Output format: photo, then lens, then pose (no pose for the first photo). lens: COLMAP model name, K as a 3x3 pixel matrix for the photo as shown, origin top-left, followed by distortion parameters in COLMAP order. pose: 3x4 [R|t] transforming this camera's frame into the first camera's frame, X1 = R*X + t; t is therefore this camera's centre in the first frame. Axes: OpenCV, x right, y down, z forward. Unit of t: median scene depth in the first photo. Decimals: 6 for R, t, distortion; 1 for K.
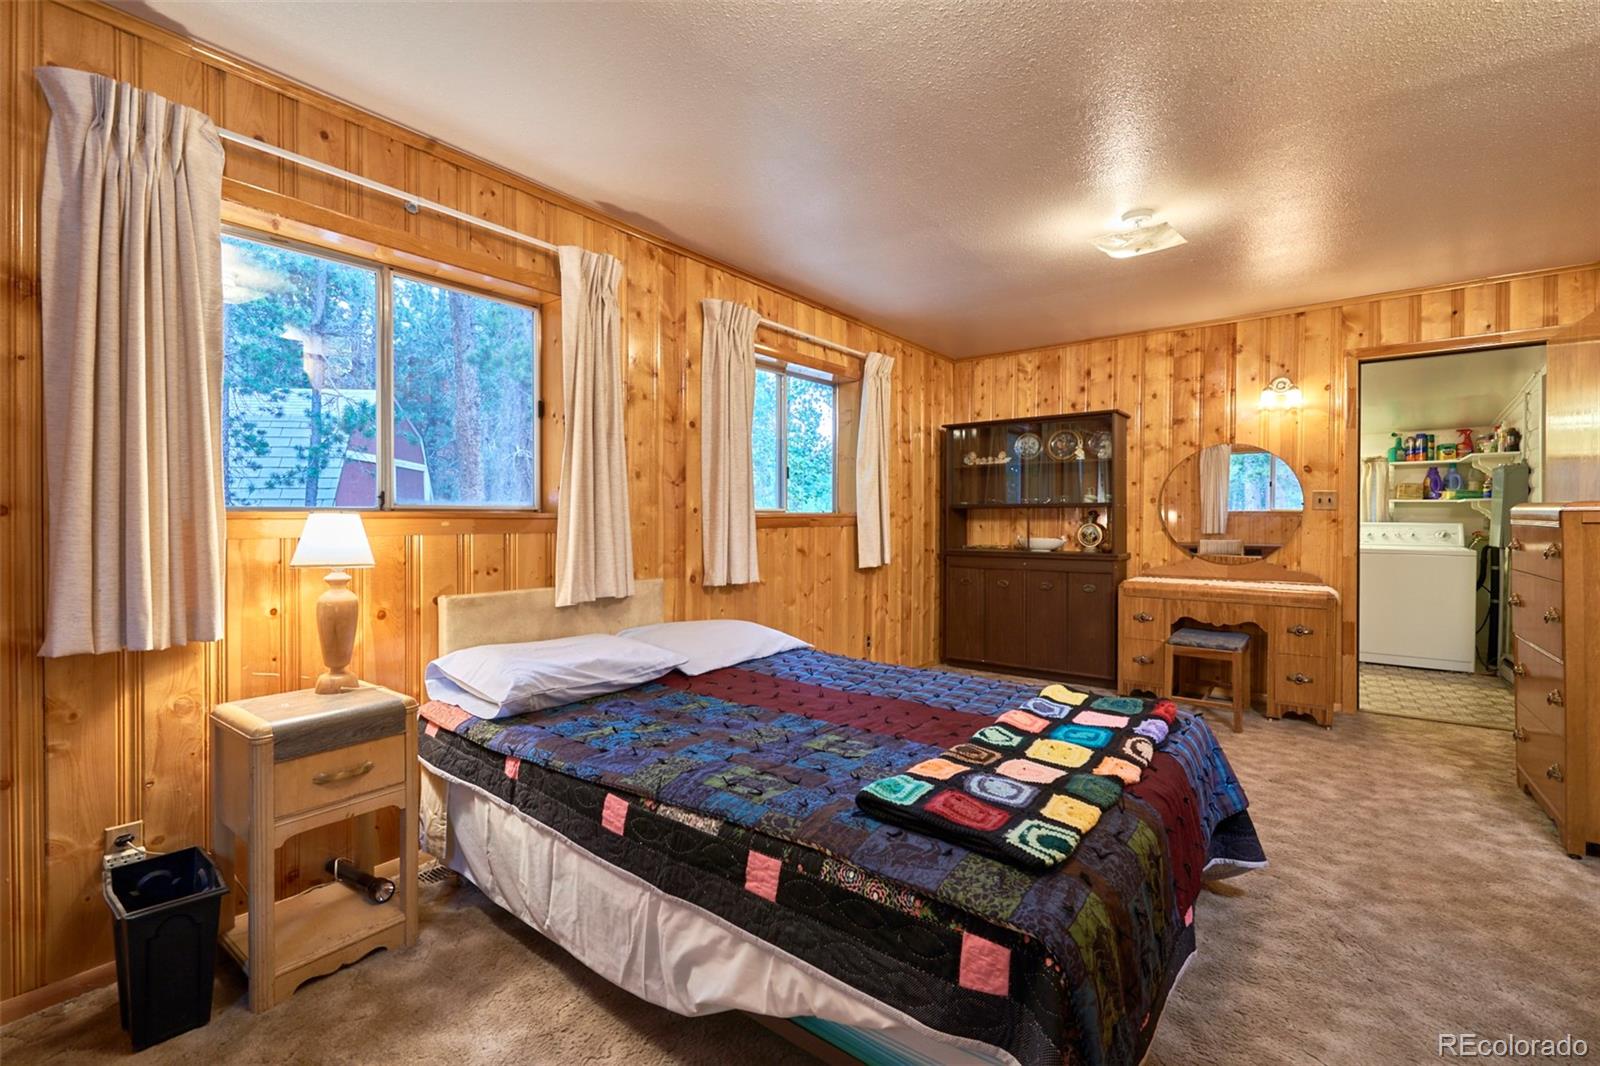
lens RADIAL K [[667.4, 0, 801.3], [0, 667.4, 524.7], [0, 0, 1]] dist [0.000622, 0.000157]
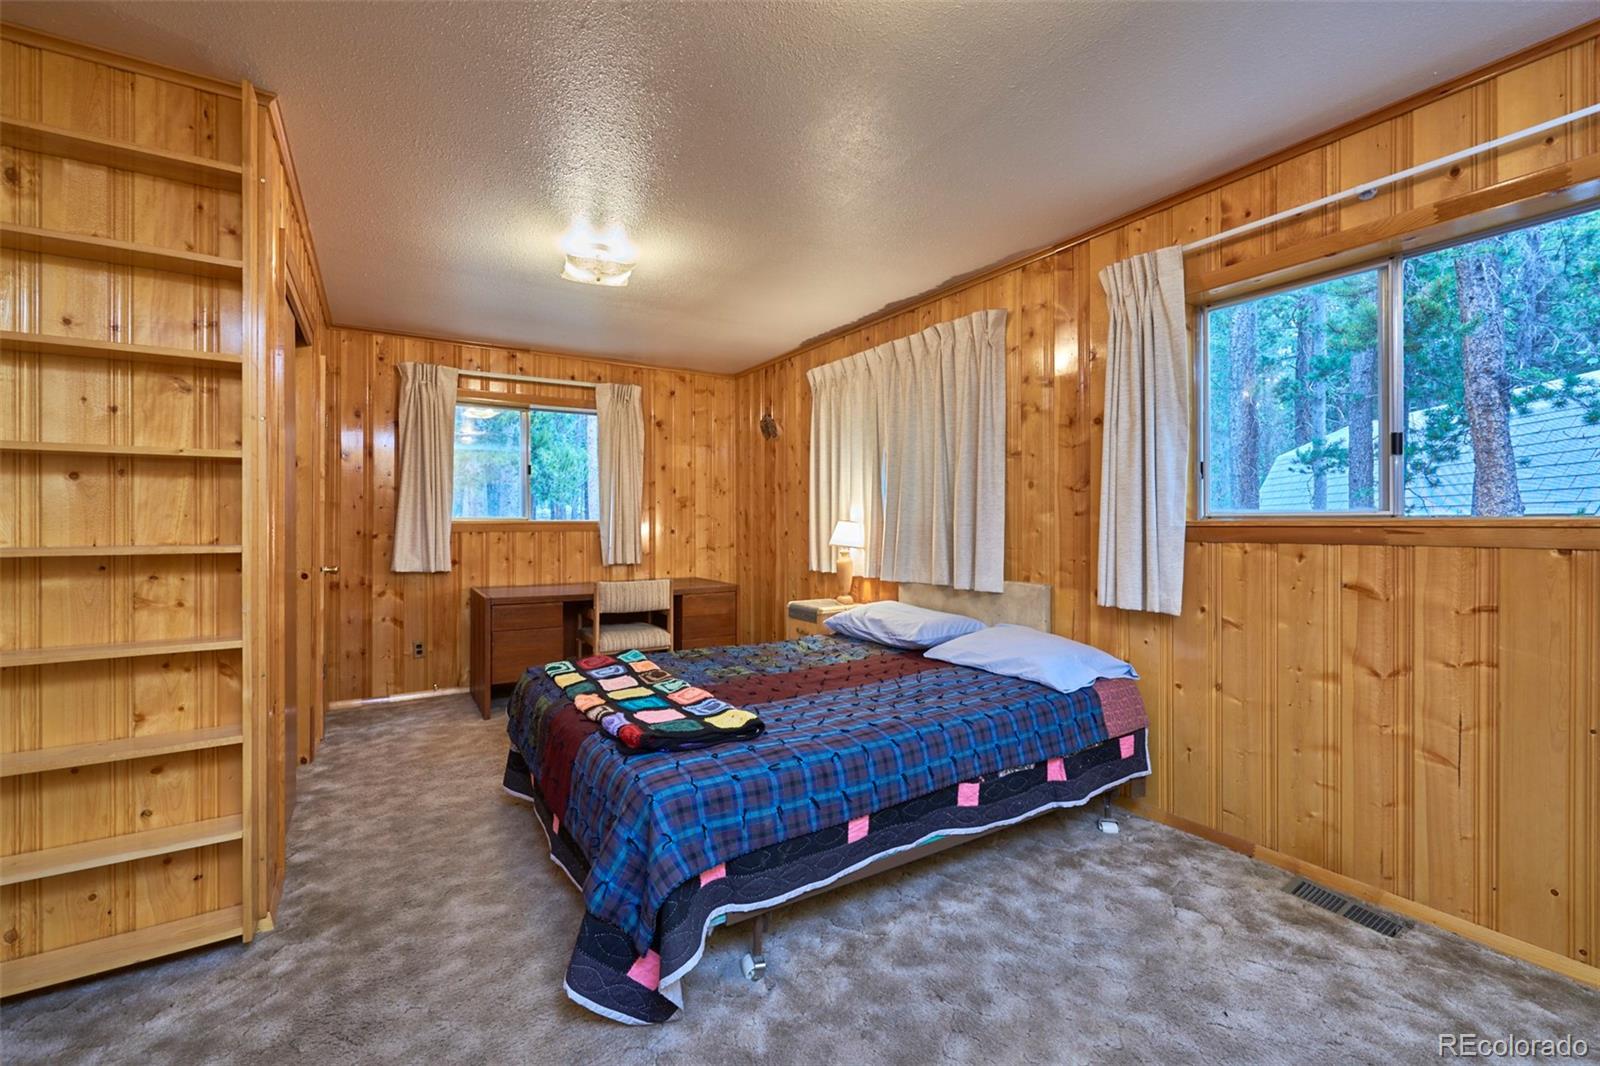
lens RADIAL K [[660.9, 0, 798.7], [0, 660.9, 515.5], [0, 0, 1]] dist [-0.000100, -0.000125]
pose [[-0.325662, 0.000512, -0.945486, 0.784522], [-0.005683, 0.999981, 0.002499, -0.022715], [0.945469, 0.006187, -0.325653, 0.887095]]
